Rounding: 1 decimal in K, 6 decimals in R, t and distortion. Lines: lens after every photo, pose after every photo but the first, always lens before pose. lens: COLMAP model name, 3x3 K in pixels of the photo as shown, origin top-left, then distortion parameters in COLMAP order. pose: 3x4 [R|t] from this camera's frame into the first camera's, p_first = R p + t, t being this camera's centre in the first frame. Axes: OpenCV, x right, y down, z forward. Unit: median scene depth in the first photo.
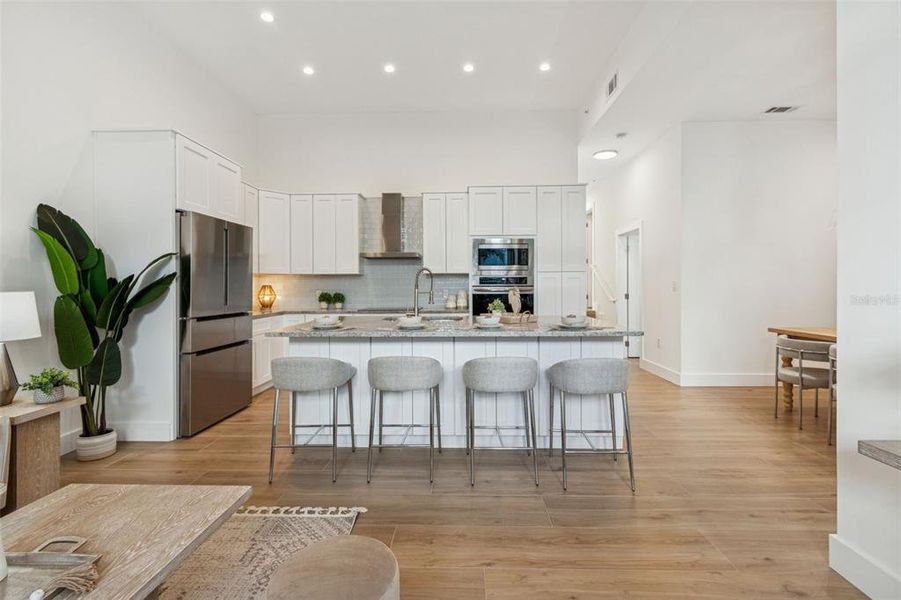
lens RADIAL K [[404.5, 0, 456.1], [0, 404.5, 289.2], [0, 0, 1]] dist [0.001492, -0.000115]
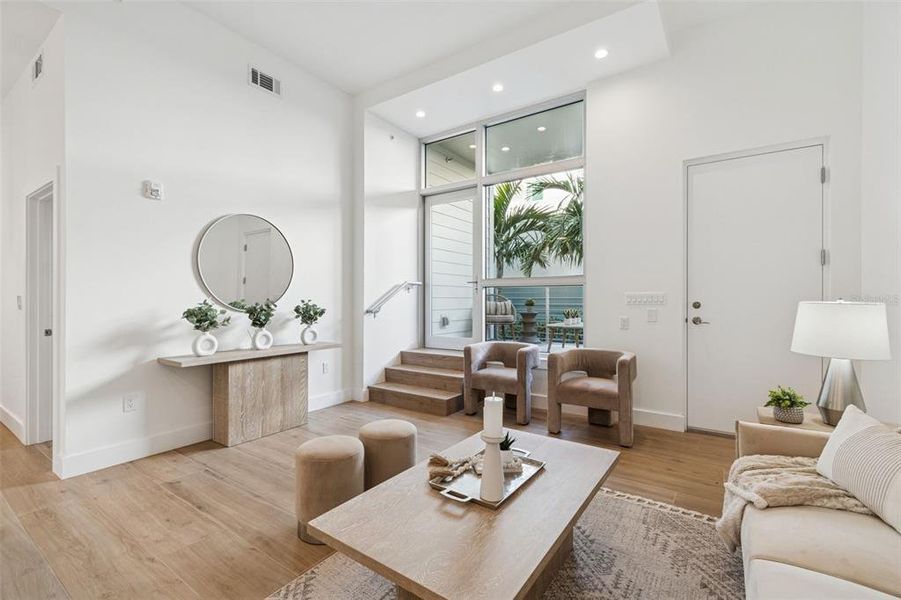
lens RADIAL K [[396.9, 0, 445.5], [0, 396.9, 299.3], [0, 0, 1]] dist [0.003350, -0.000075]
pose [[-0.833292, 0.004713, 0.552813, -0.444702], [0.007357, 0.999970, 0.002565, -0.001511], [-0.552784, 0.006204, -0.833302, 0.557640]]
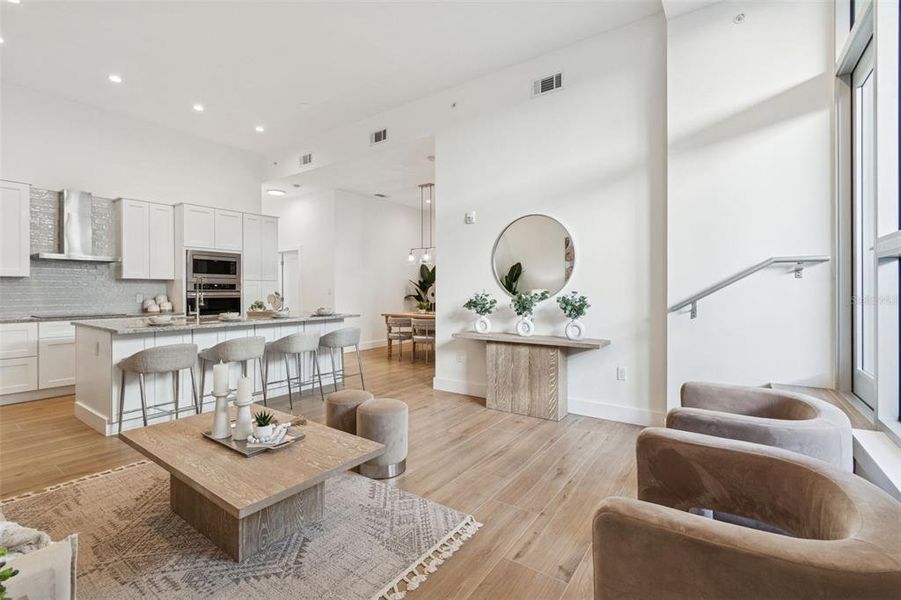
lens RADIAL K [[400.7, 0, 444.5], [0, 400.7, 291.8], [0, 0, 1]] dist [0.001489, -0.000091]
pose [[0.562905, 0.001578, 0.826520, -0.533493], [0.004049, 0.999981, -0.004667, 0.002900], [-0.826512, 0.005973, 0.562888, -0.256864]]
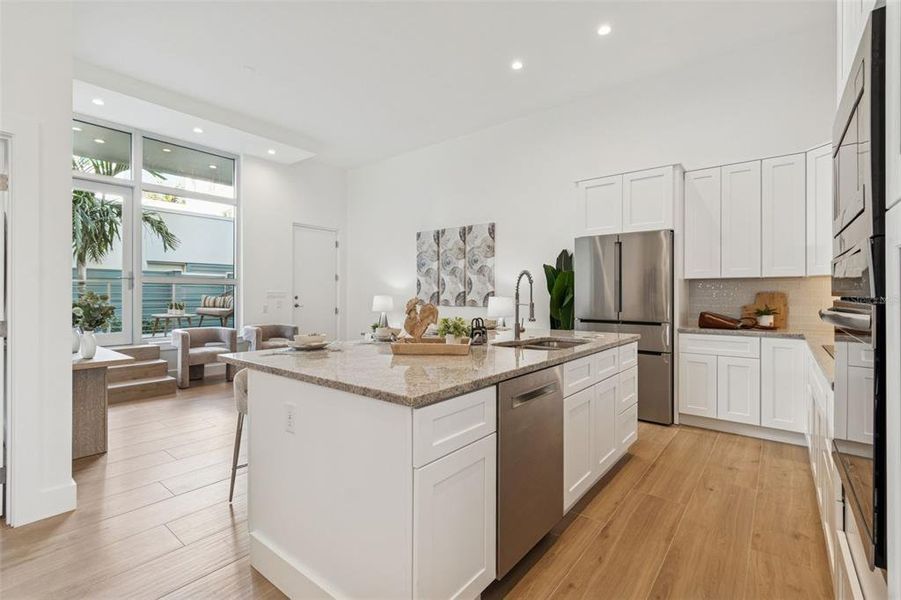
lens RADIAL K [[406.6, 0, 448.0], [0, 406.6, 295.4], [0, 0, 1]] dist [0.001849, 0.000113]
pose [[-0.610537, 0.005372, -0.791969, 0.469122], [-0.004568, 0.999936, 0.010305, -0.011525], [0.791975, 0.009909, -0.610474, 1.057506]]
